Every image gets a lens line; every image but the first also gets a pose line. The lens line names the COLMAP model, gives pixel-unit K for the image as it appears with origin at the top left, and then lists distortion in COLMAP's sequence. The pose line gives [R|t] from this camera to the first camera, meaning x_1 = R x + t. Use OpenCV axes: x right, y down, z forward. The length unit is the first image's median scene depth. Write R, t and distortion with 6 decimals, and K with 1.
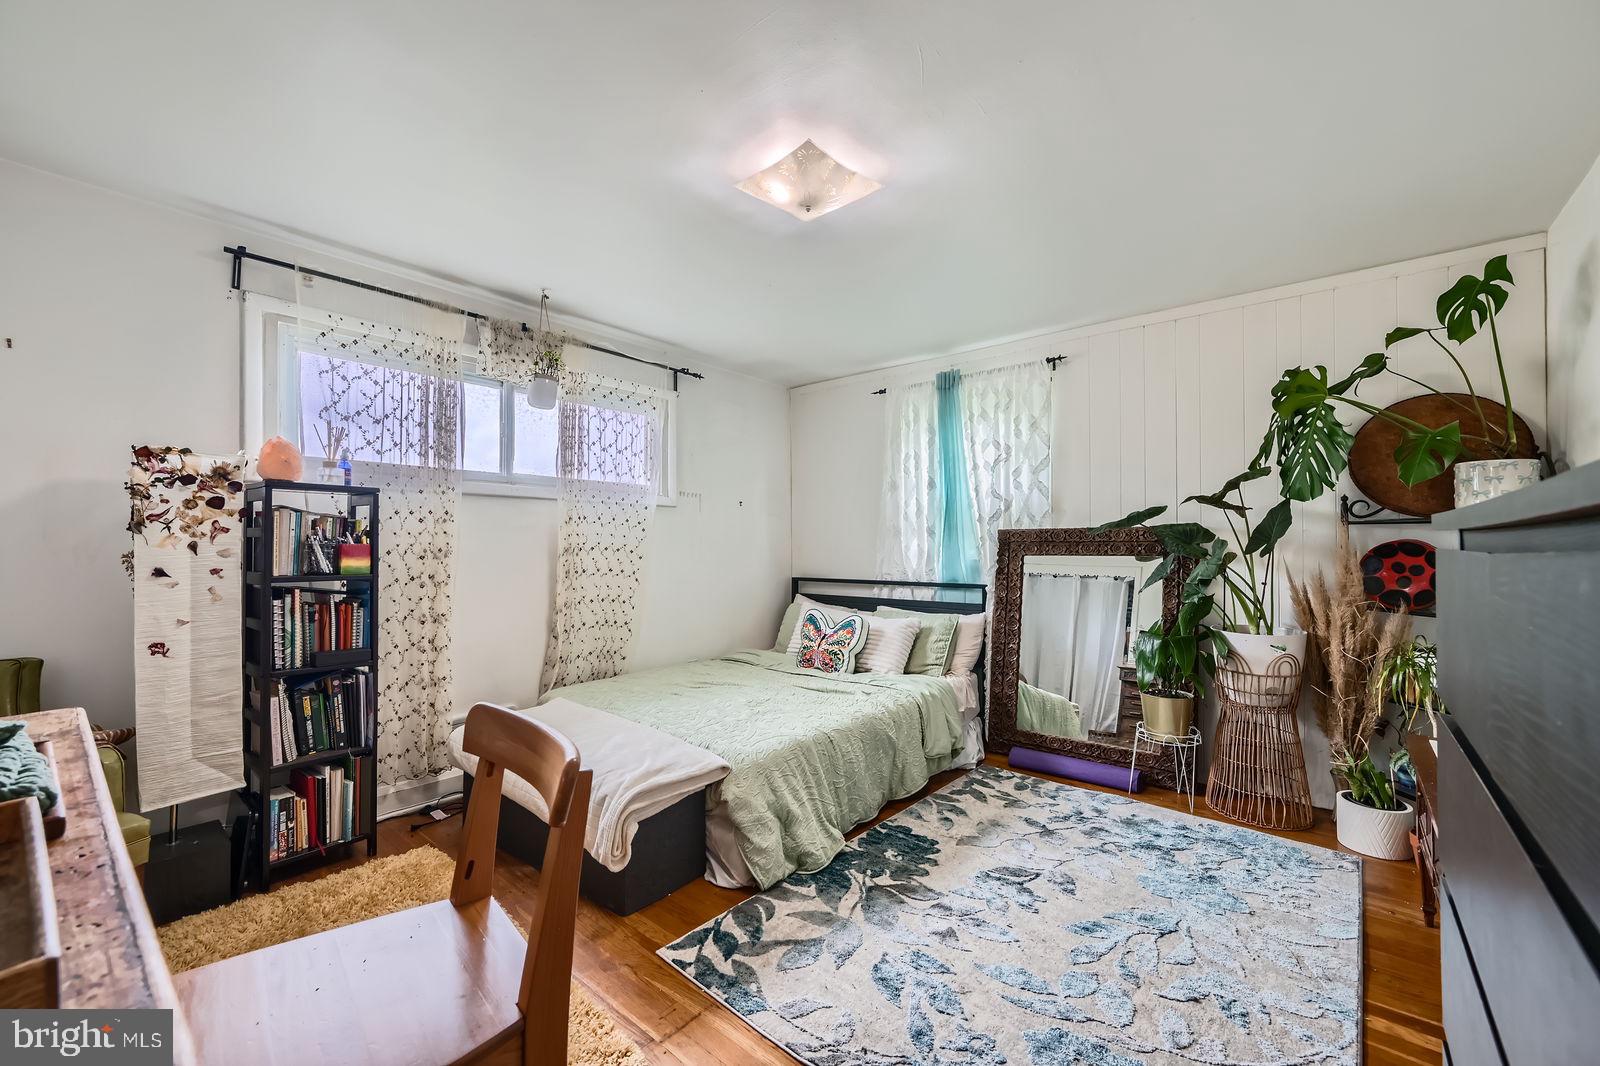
lens RADIAL K [[638.8, 0, 795.6], [0, 638.8, 541.8], [0, 0, 1]] dist [-0.001478, -0.000311]
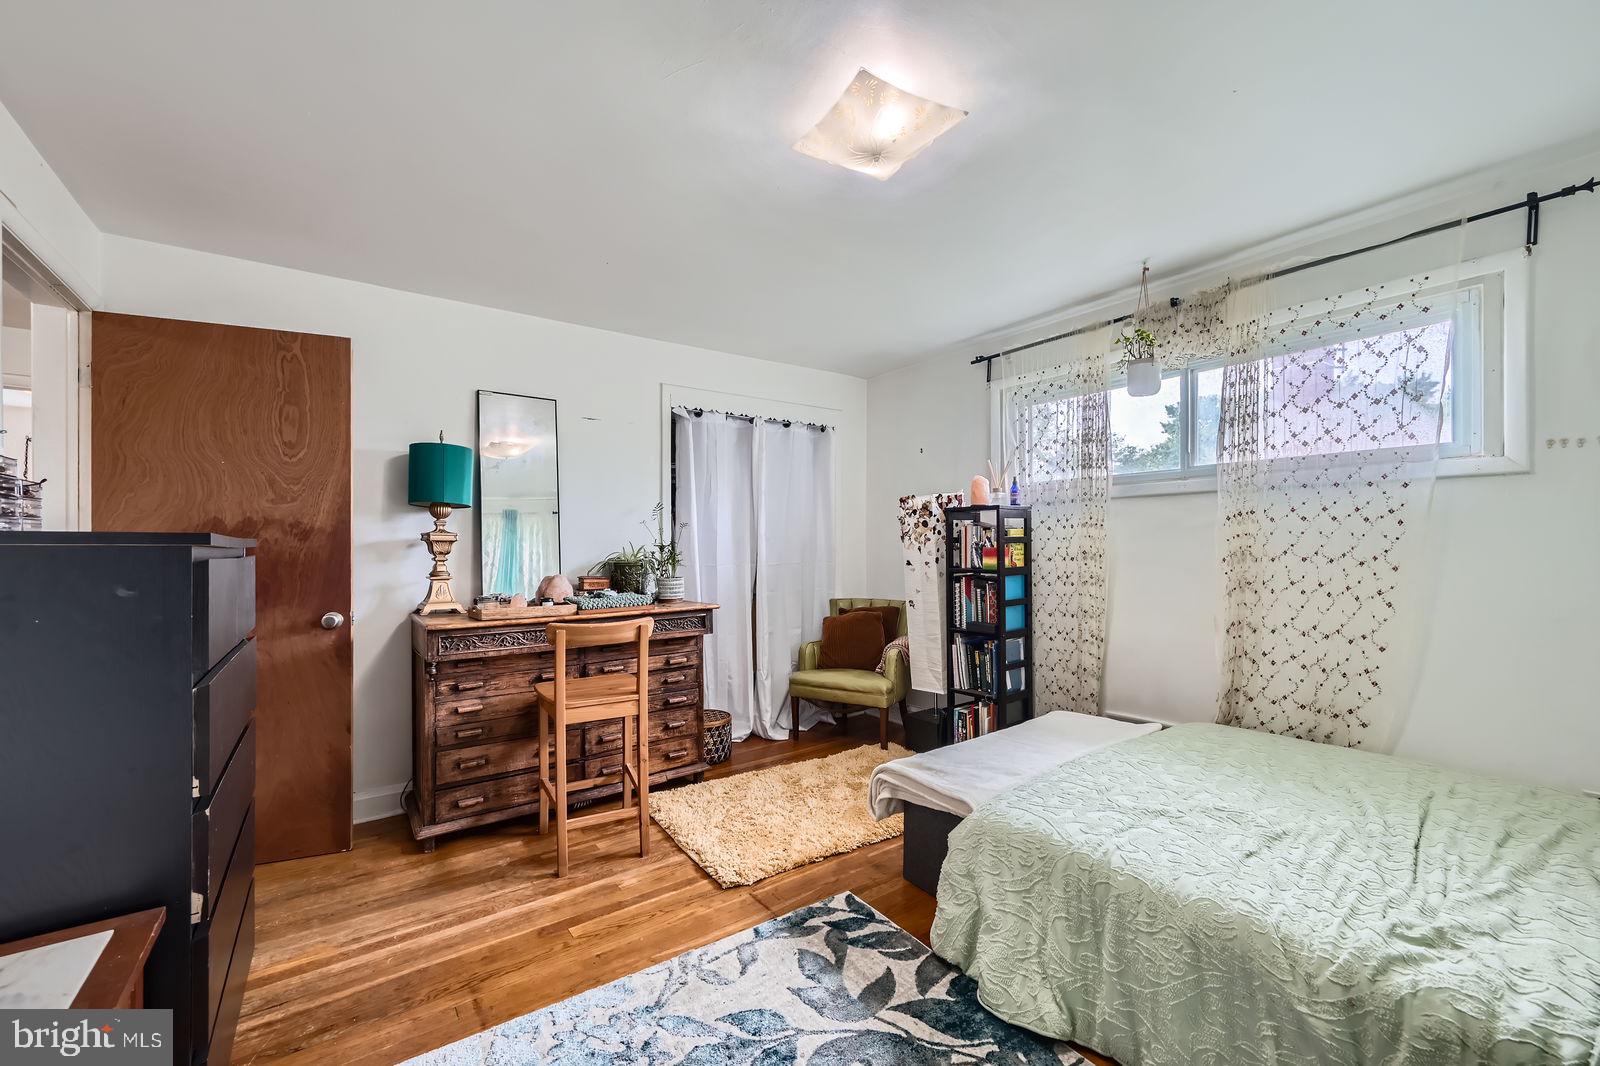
lens RADIAL K [[638.8, 0, 793.9], [0, 638.8, 544.1], [0, 0, 1]] dist [-0.001478, -0.000311]
pose [[-0.244208, -0.000508, -0.969723, 0.847752], [0.011414, 0.999929, -0.003398, -0.004285], [0.969656, -0.011898, -0.244185, 1.053186]]
